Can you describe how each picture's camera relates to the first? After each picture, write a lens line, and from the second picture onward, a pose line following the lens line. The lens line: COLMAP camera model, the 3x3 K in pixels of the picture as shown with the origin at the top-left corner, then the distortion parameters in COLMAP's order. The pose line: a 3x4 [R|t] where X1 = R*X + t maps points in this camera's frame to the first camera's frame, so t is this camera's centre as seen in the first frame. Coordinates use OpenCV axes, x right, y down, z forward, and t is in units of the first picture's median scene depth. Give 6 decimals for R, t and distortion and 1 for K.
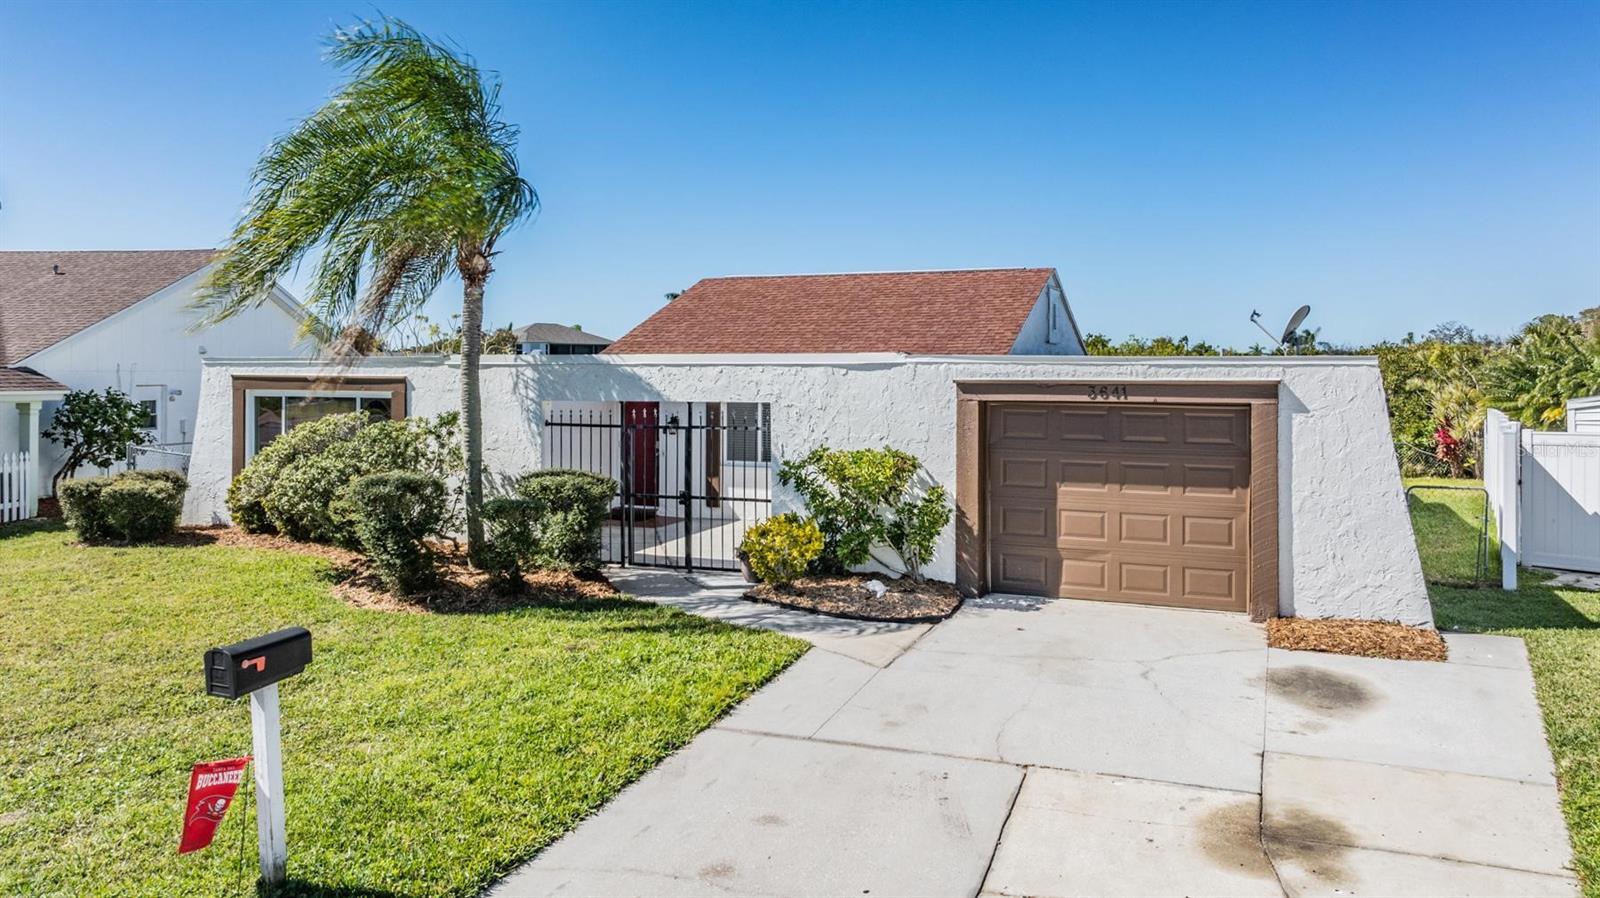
lens RADIAL K [[1151.8, 0, 804.5], [0, 1151.8, 369.8], [0, 0, 1]] dist [-0.010042, -0.001577]
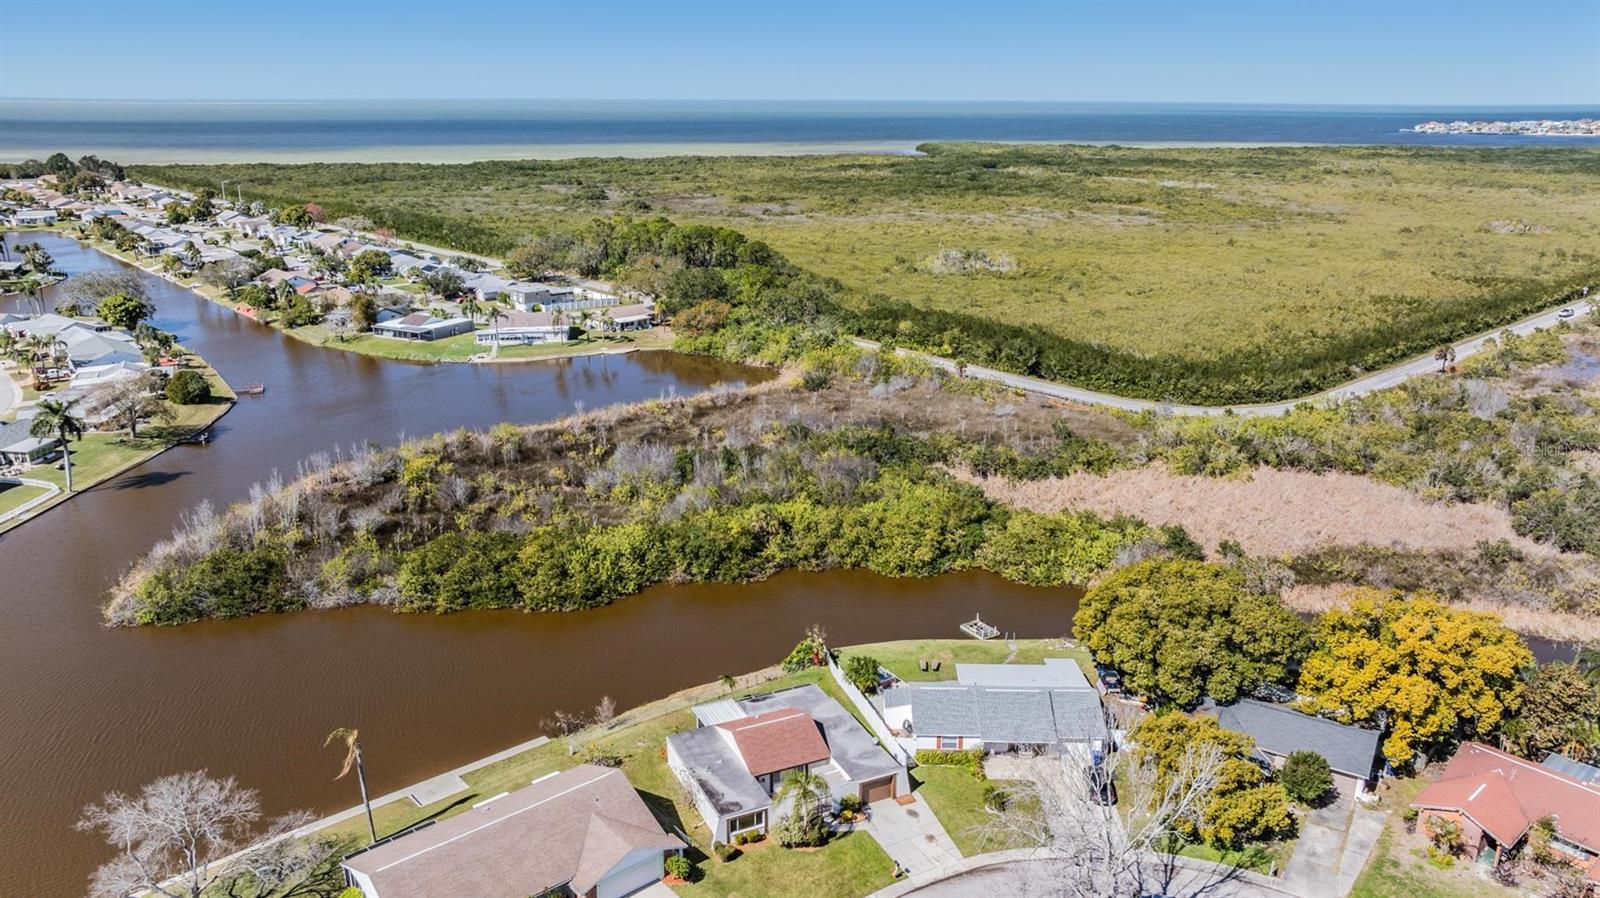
lens RADIAL K [[1151.5, 0, 800.0], [0, 1151.5, 449.0], [0, 0, 1]] dist [-0.010440, -0.003374]
pose [[0.670261, -0.226122, 0.706838, -4.634119], [-0.001602, 0.952007, 0.306071, -4.097355], [-0.742124, -0.206280, 0.637731, -2.798605]]
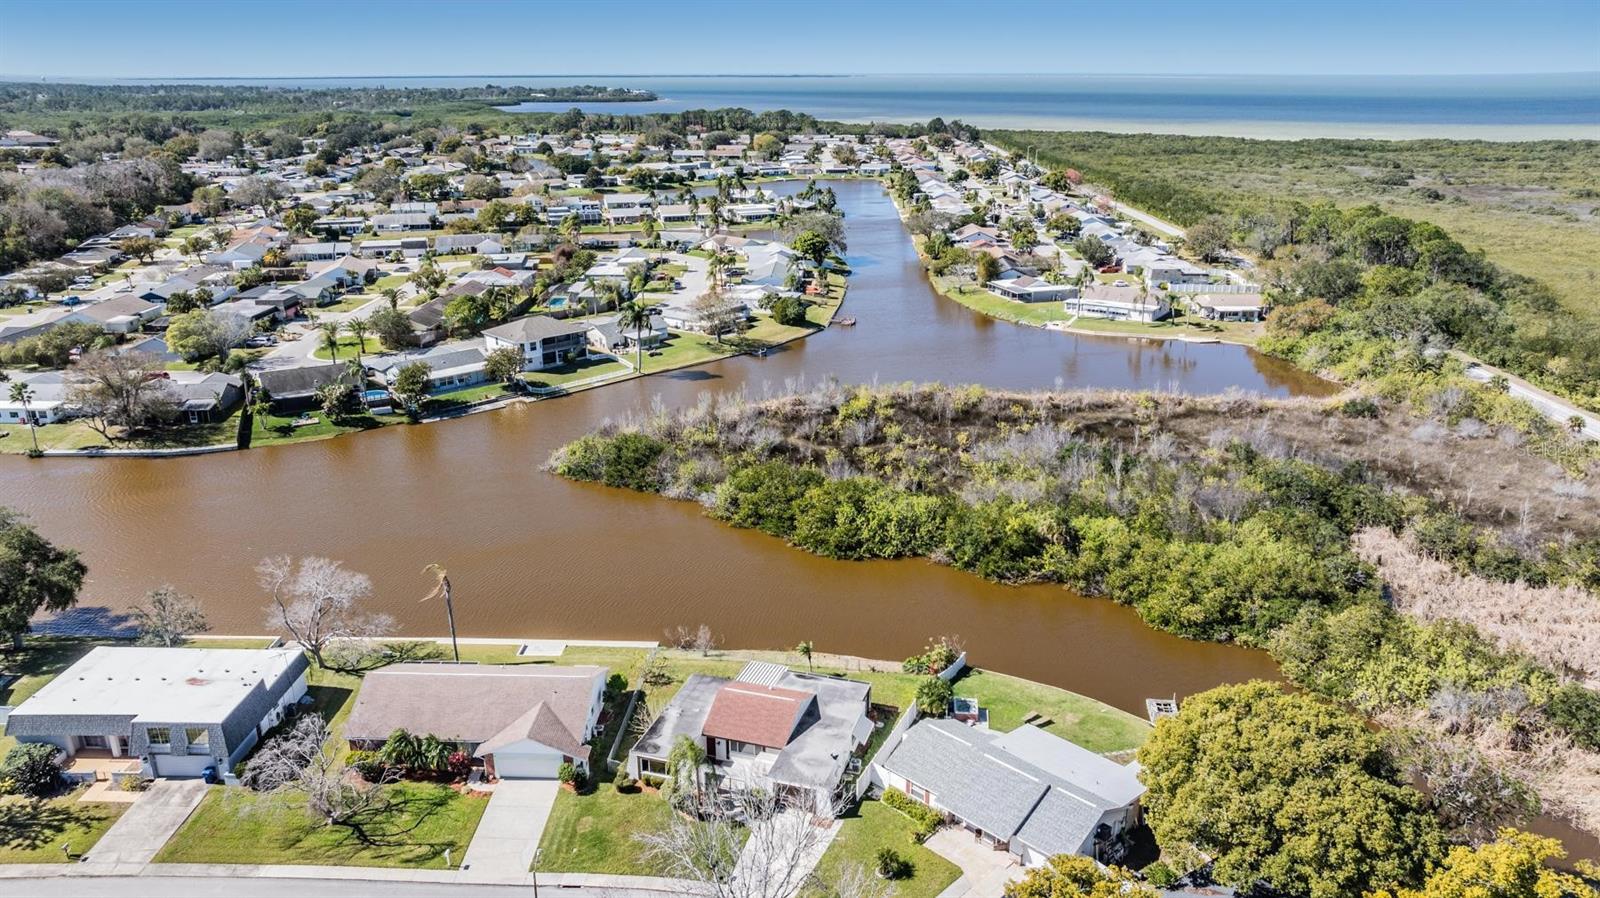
lens RADIAL K [[1126.1, 0, 802.7], [0, 1126.1, 450.4], [0, 0, 1]] dist [-0.013495, 0.003053]
pose [[0.995986, -0.040007, 0.080067, -0.142368], [0.011526, 0.944426, 0.328523, -3.965316], [-0.088761, -0.326282, 0.941096, -4.551167]]
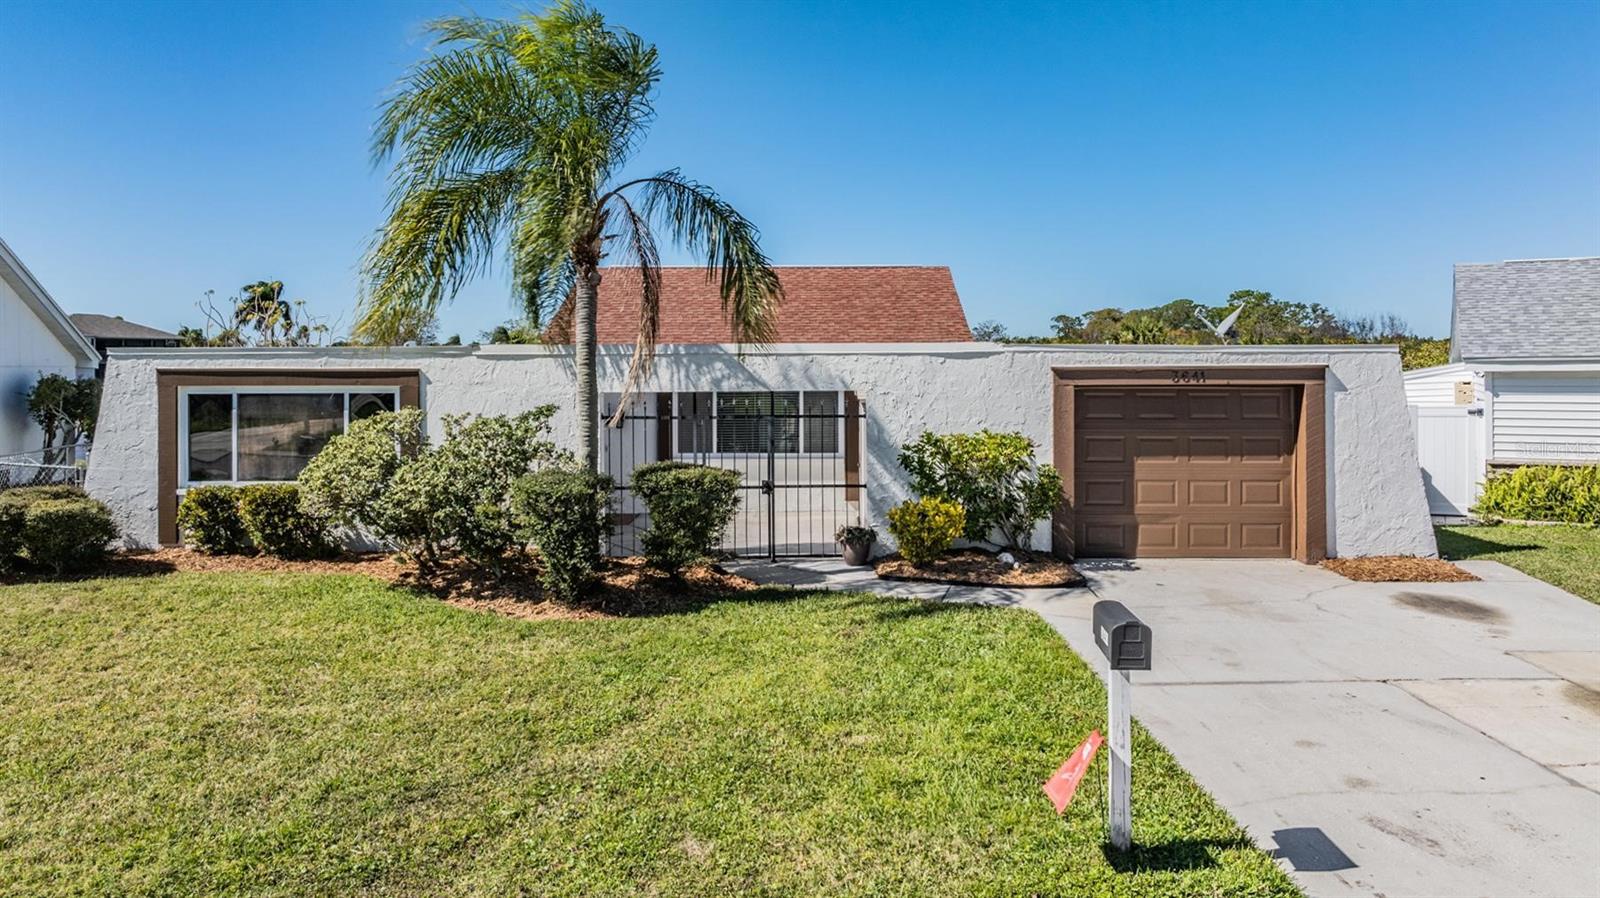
lens RADIAL K [[1151.8, 0, 804.5], [0, 1151.8, 369.8], [0, 0, 1]] dist [-0.010042, -0.001577]
pose [[0.927418, -0.009565, 0.373903, -0.502273], [0.005621, 0.999916, 0.011638, -0.002612], [-0.373983, -0.008692, 0.927395, 0.070733]]
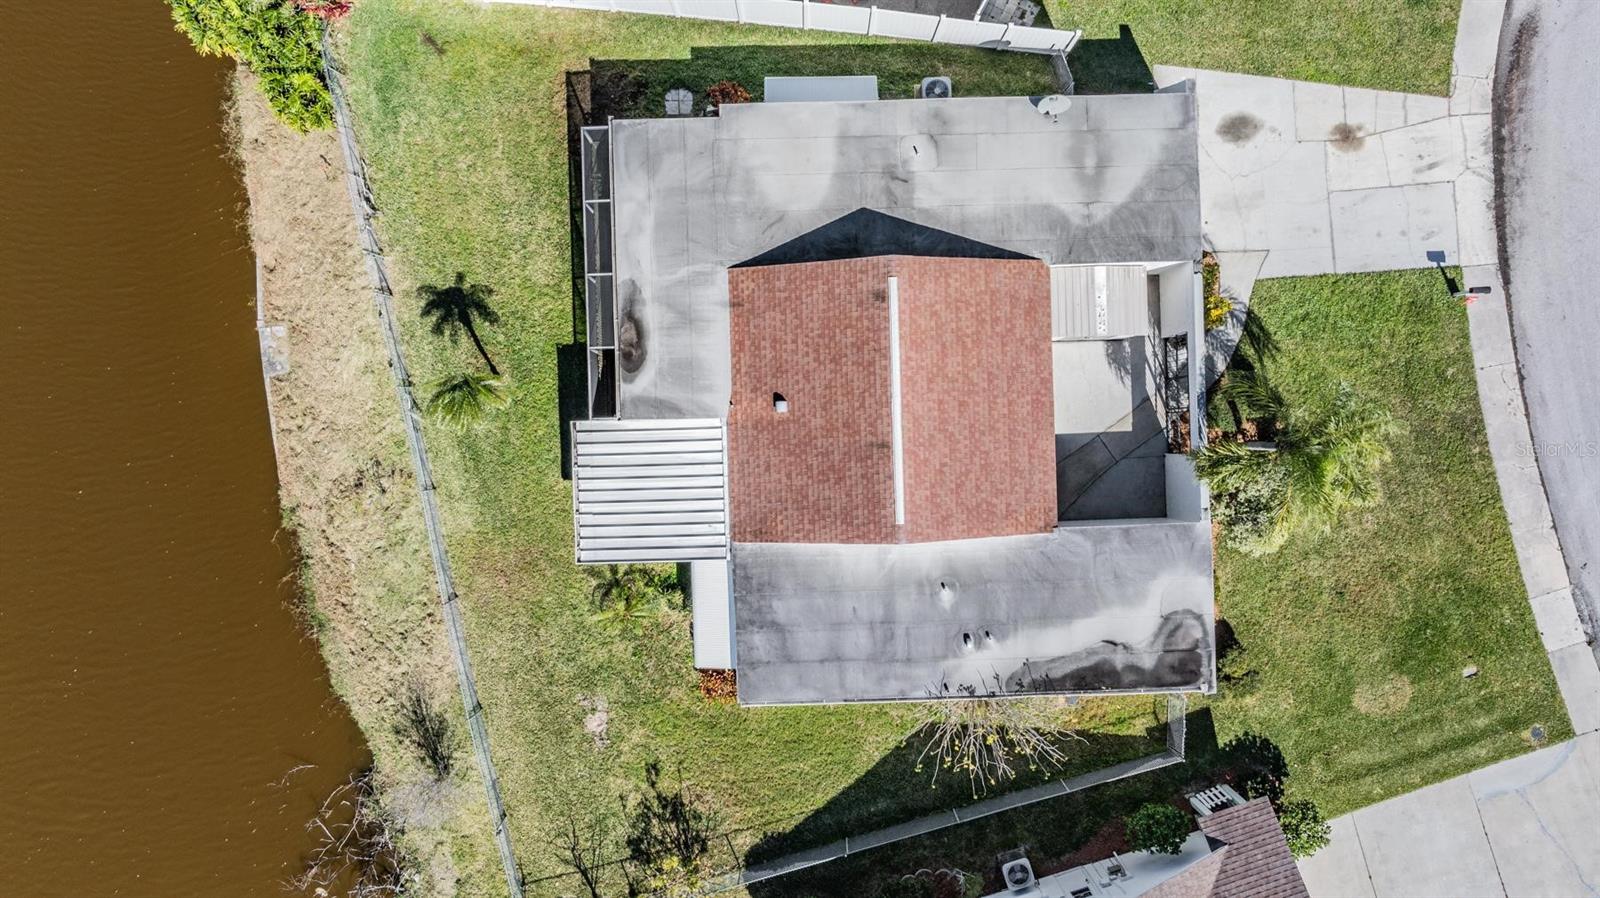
lens RADIAL K [[1126.1, 0, 802.7], [0, 1126.1, 450.4], [0, 0, 1]] dist [-0.013495, 0.003053]
pose [[-0.417305, -0.908532, -0.020632, 0.132427], [-0.012910, -0.016774, 0.999776, -2.295402], [-0.908675, 0.417478, -0.004729, 1.930681]]
